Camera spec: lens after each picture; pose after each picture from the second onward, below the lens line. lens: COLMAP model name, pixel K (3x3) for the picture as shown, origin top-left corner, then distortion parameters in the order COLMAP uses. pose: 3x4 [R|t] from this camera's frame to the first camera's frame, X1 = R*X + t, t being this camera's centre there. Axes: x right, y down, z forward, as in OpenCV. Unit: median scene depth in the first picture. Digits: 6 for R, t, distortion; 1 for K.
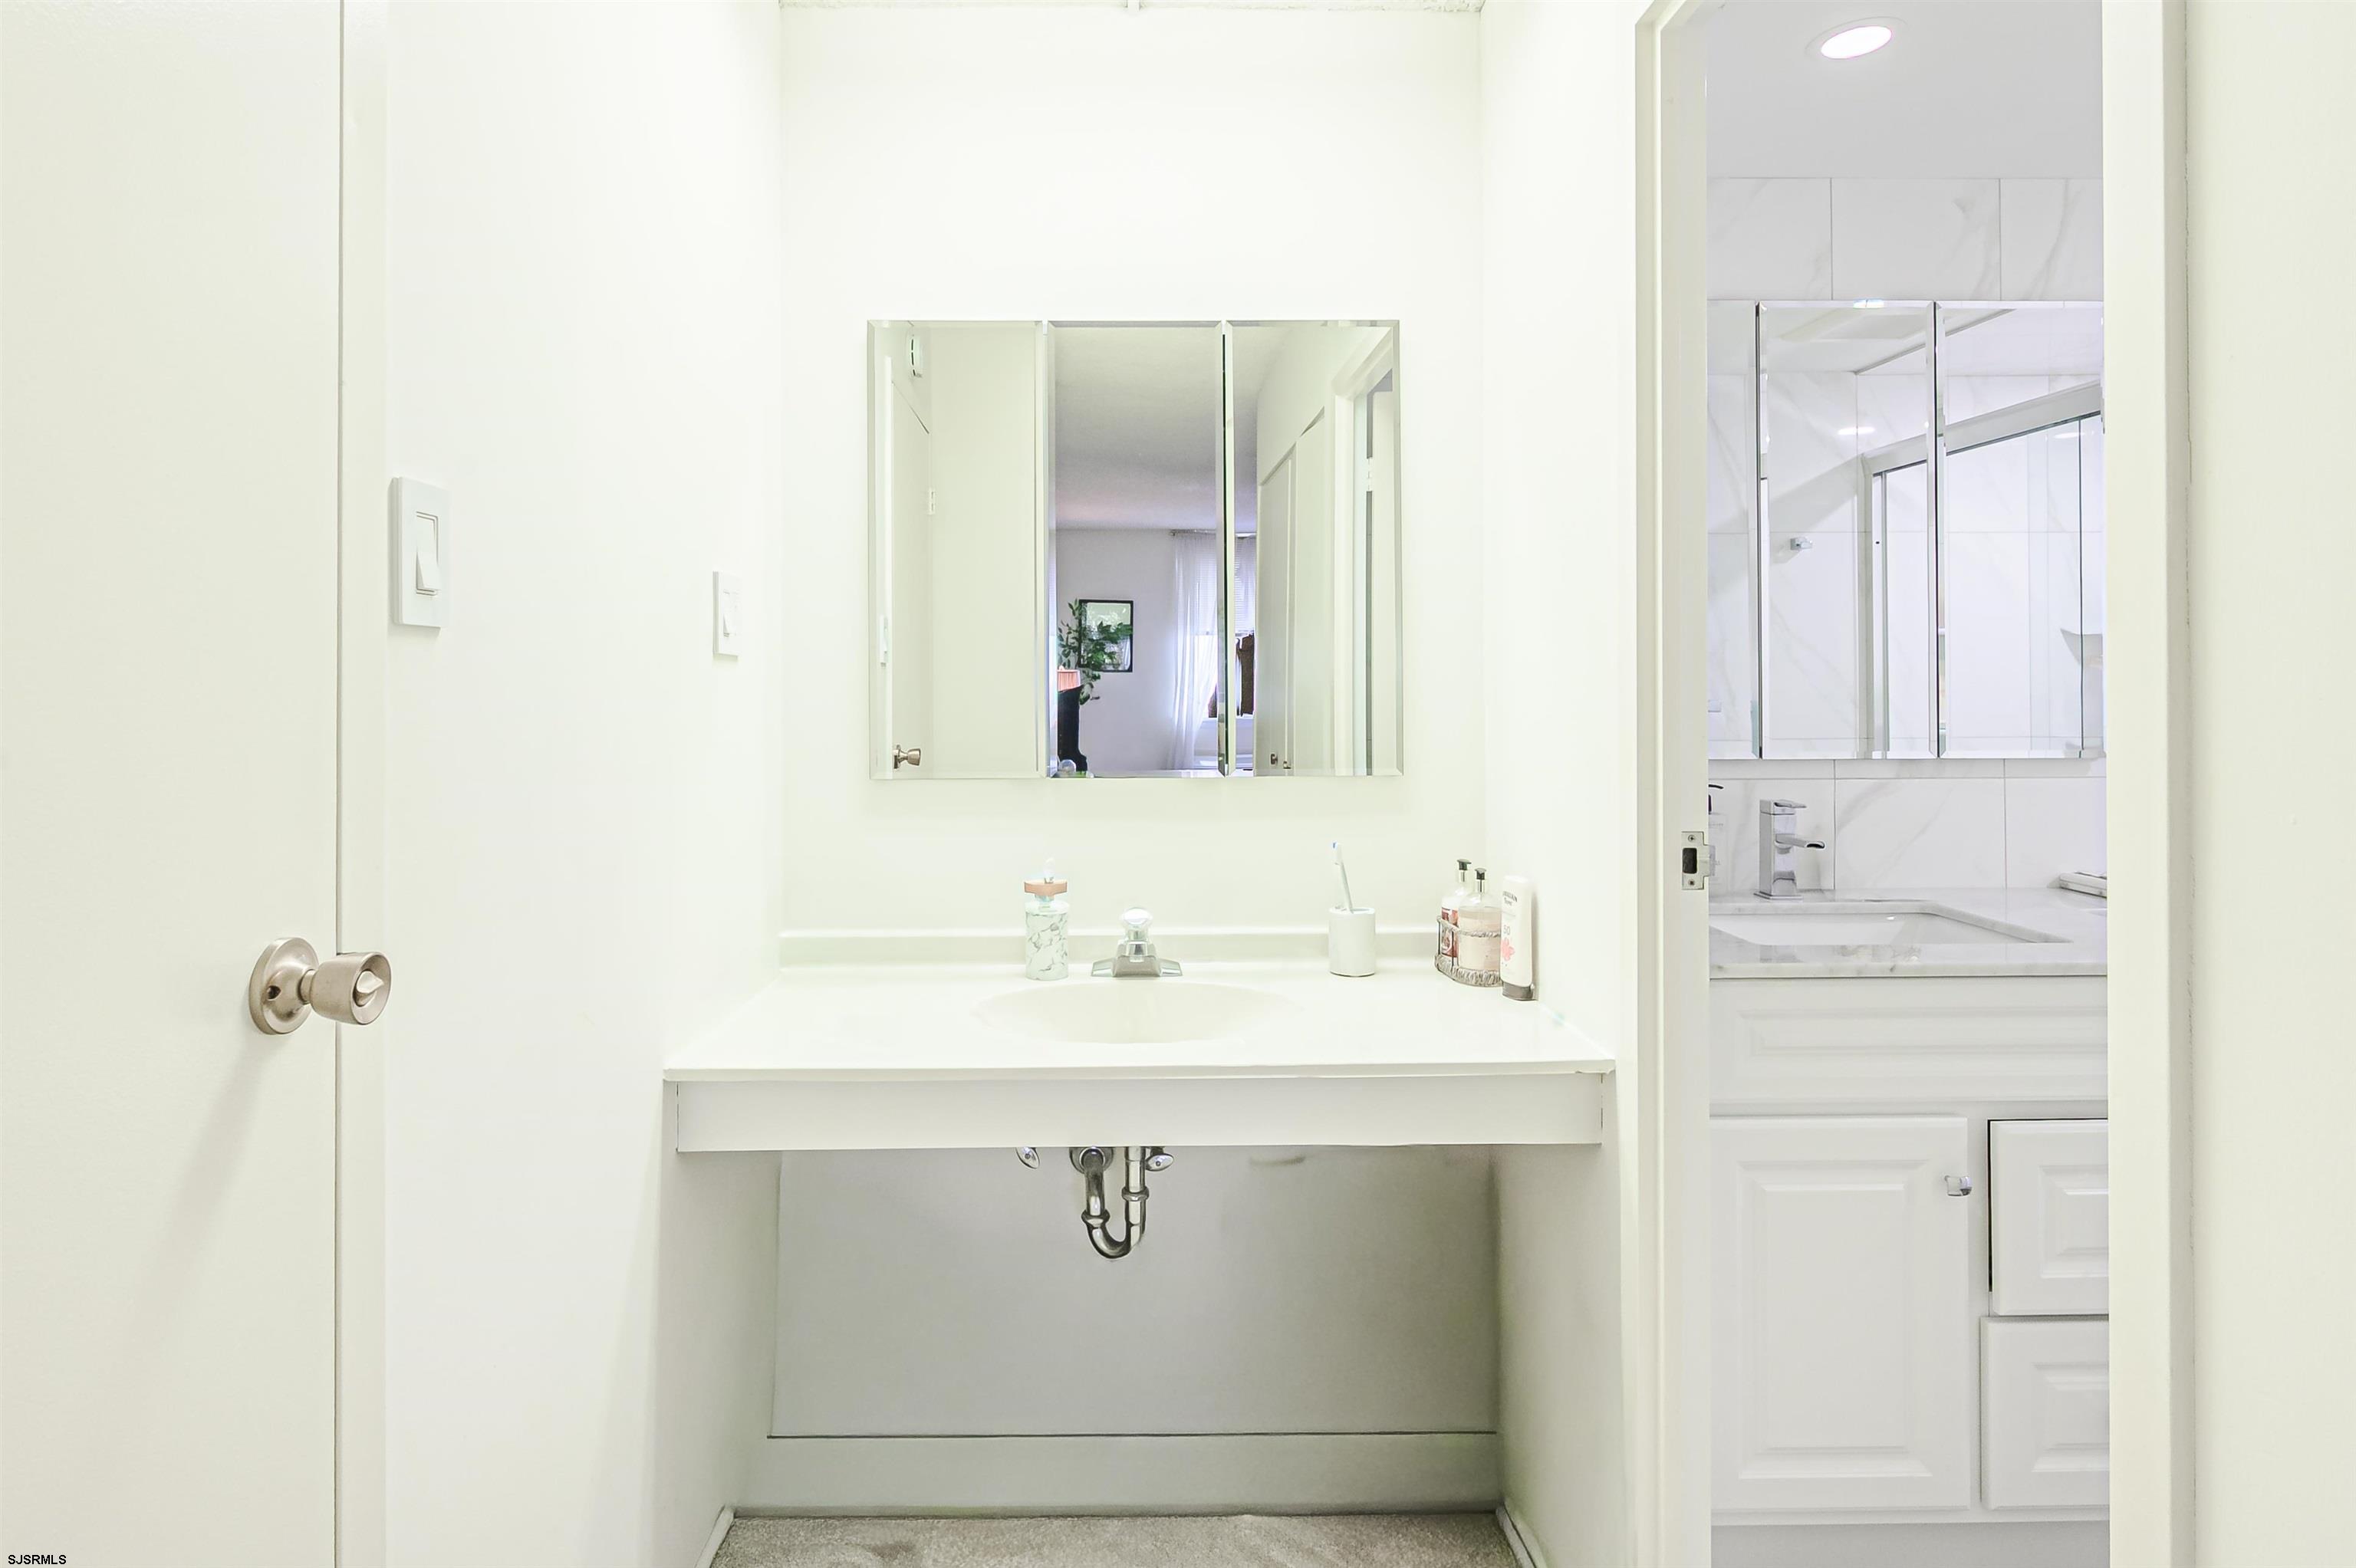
lens RADIAL K [[1103.7, 0, 1223.5], [0, 1103.7, 703.9], [0, 0, 1]] dist [-0.005368, -0.000347]
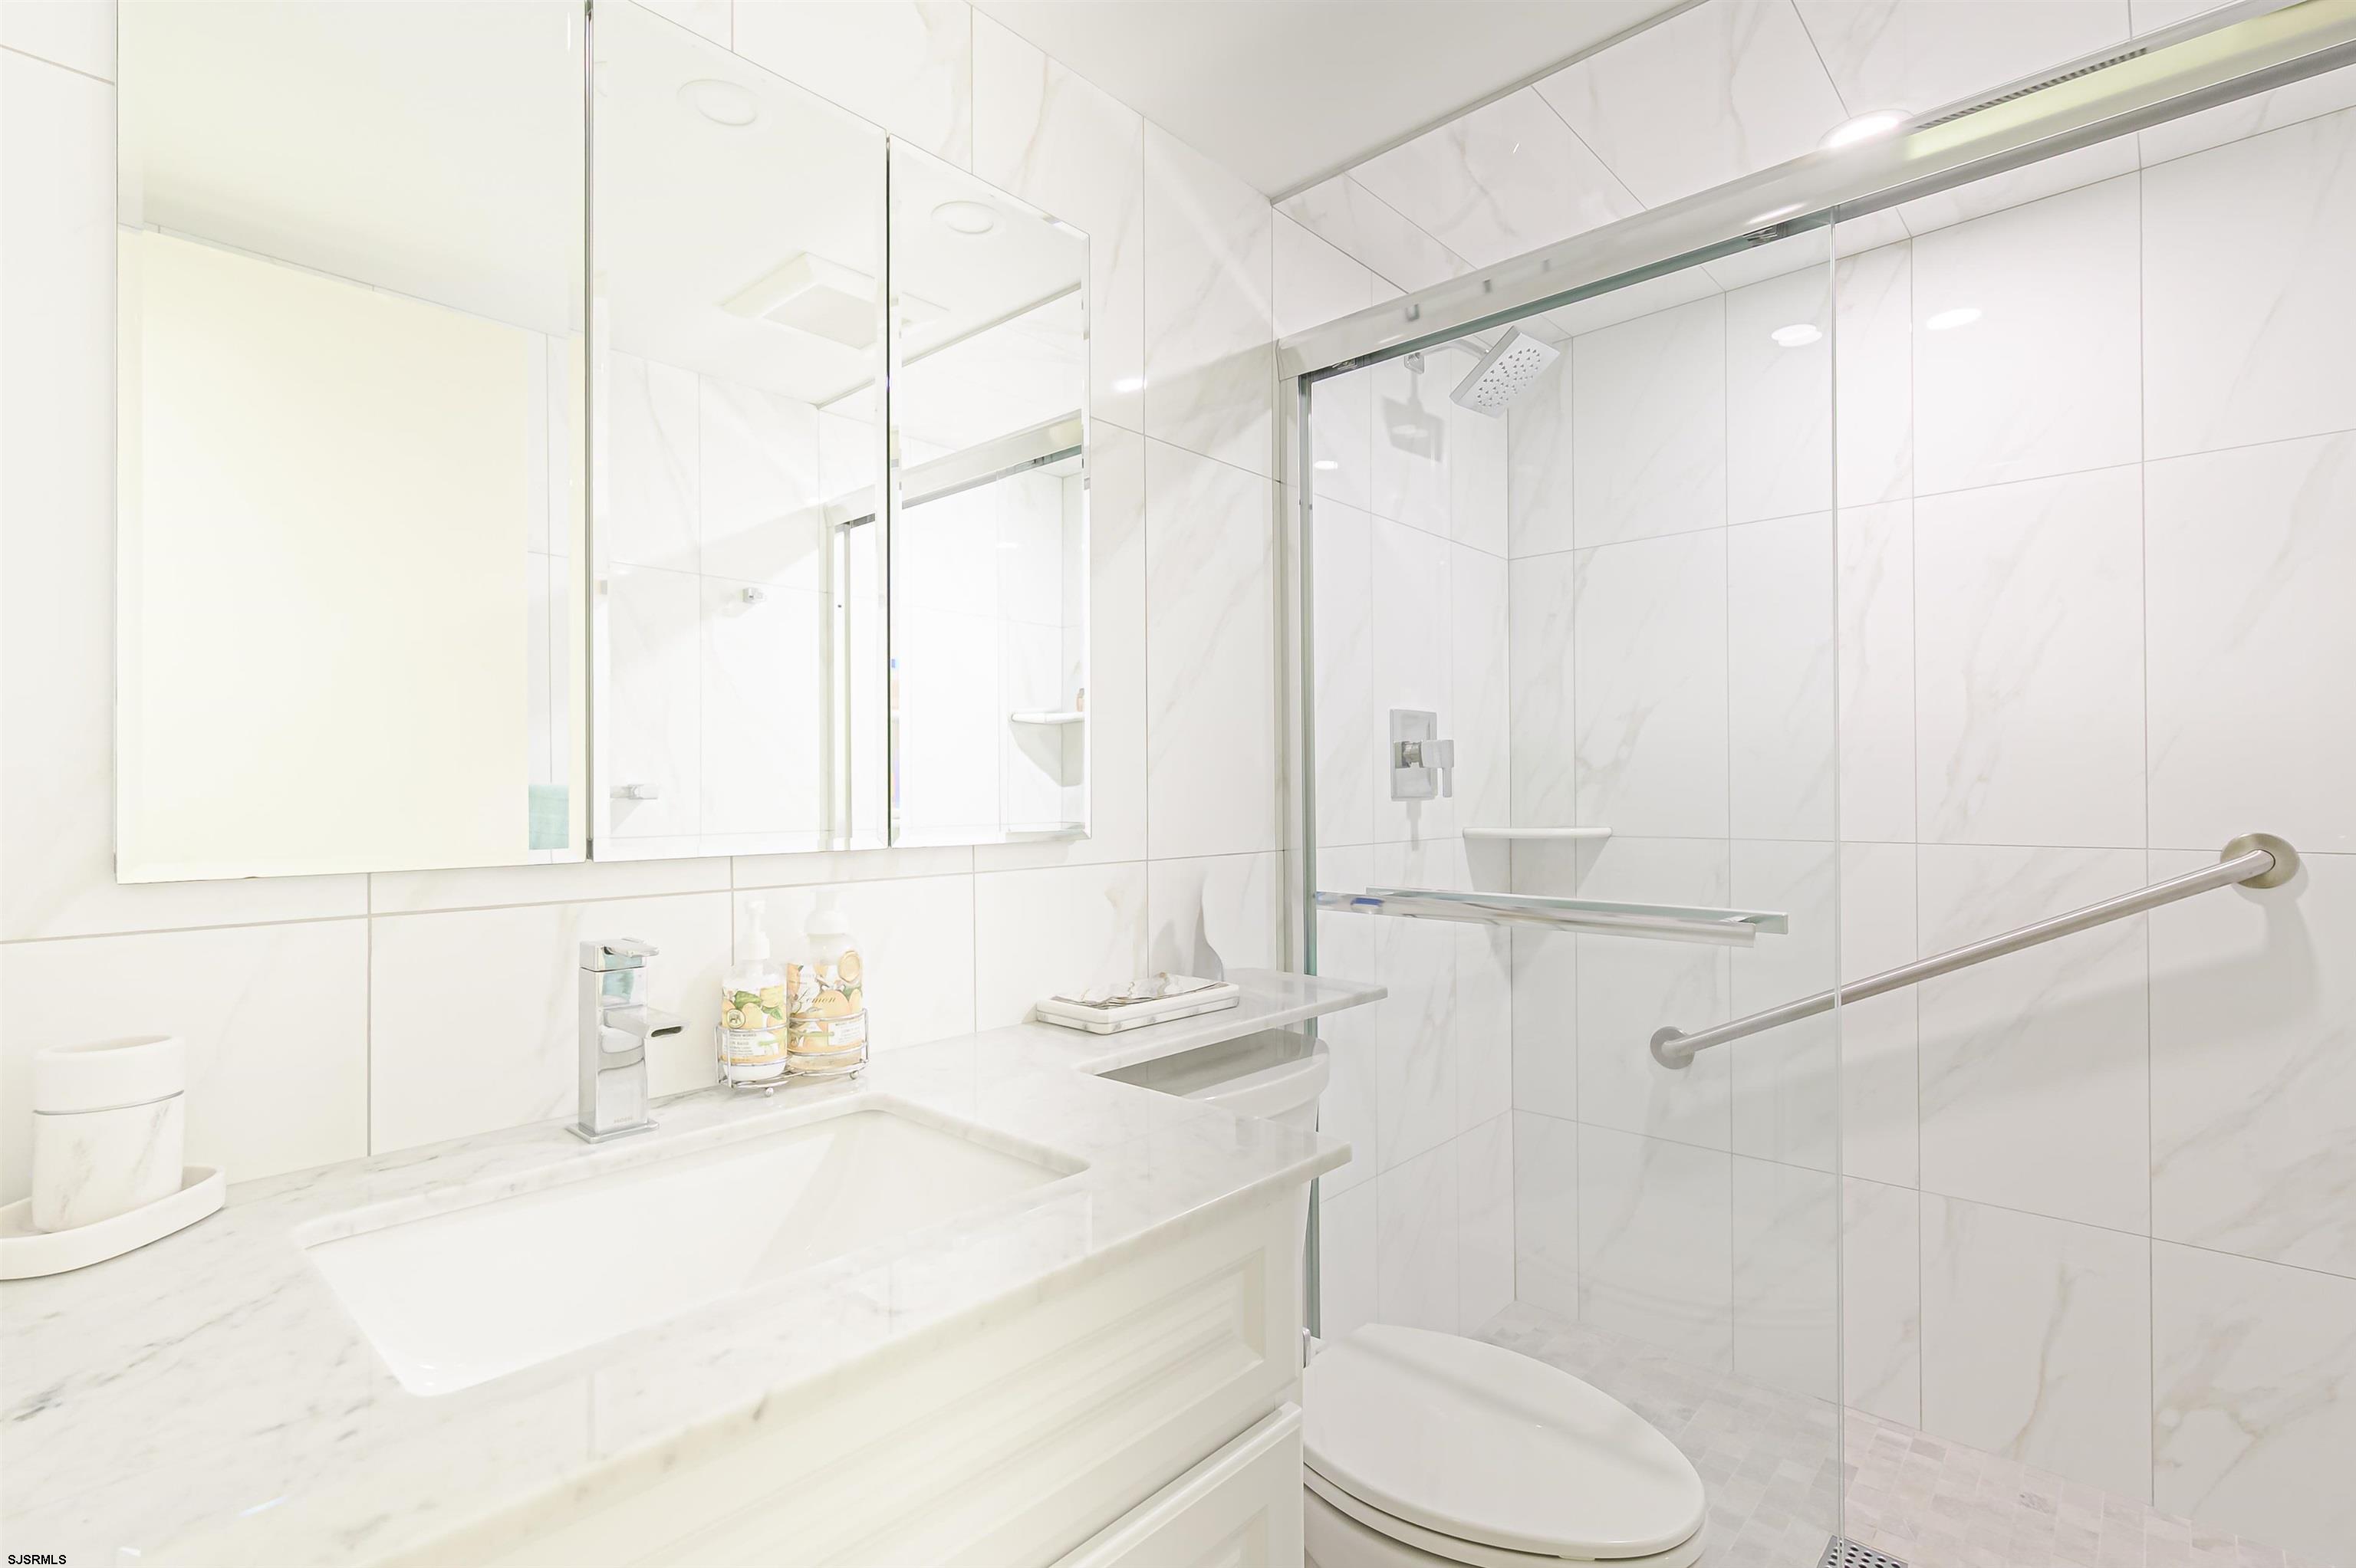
lens RADIAL K [[1103.7, 0, 1180.5], [0, 1103.7, 791.8], [0, 0, 1]] dist [-0.005368, -0.000347]
pose [[0.680350, 0.004702, 0.732872, 0.163035], [-0.000509, 0.999982, -0.005943, 0.011058], [-0.732887, 0.003670, 0.680340, 0.243527]]
